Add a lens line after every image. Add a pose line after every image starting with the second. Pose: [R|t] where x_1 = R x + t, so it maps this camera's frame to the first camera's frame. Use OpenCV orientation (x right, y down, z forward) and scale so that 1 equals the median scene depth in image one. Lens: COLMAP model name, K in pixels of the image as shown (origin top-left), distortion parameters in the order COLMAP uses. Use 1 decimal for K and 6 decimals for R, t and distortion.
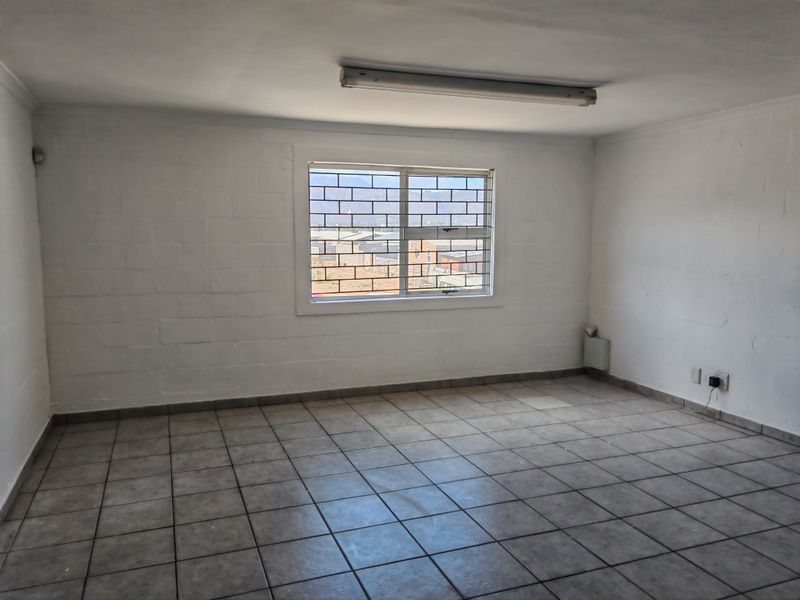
lens RADIAL K [[620.7, 0, 401.1], [0, 620.7, 309.0], [0, 0, 1]] dist [0.035121, -0.008912]
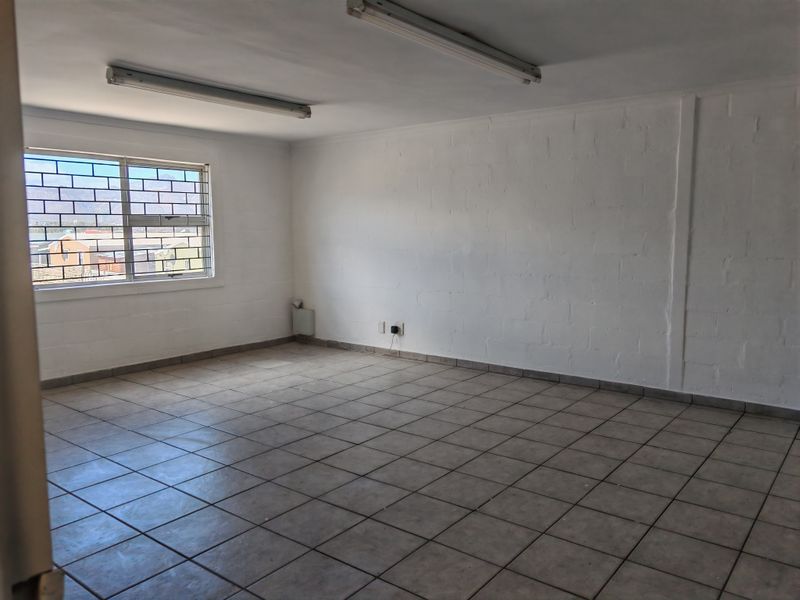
lens RADIAL K [[620.7, 0, 401.1], [0, 620.7, 309.0], [0, 0, 1]] dist [0.035121, -0.008912]
pose [[0.859041, -0.072596, 0.506733, -0.148436], [0.073973, 0.997108, 0.017447, 0.044507], [-0.506534, 0.022497, 0.861926, -0.149380]]
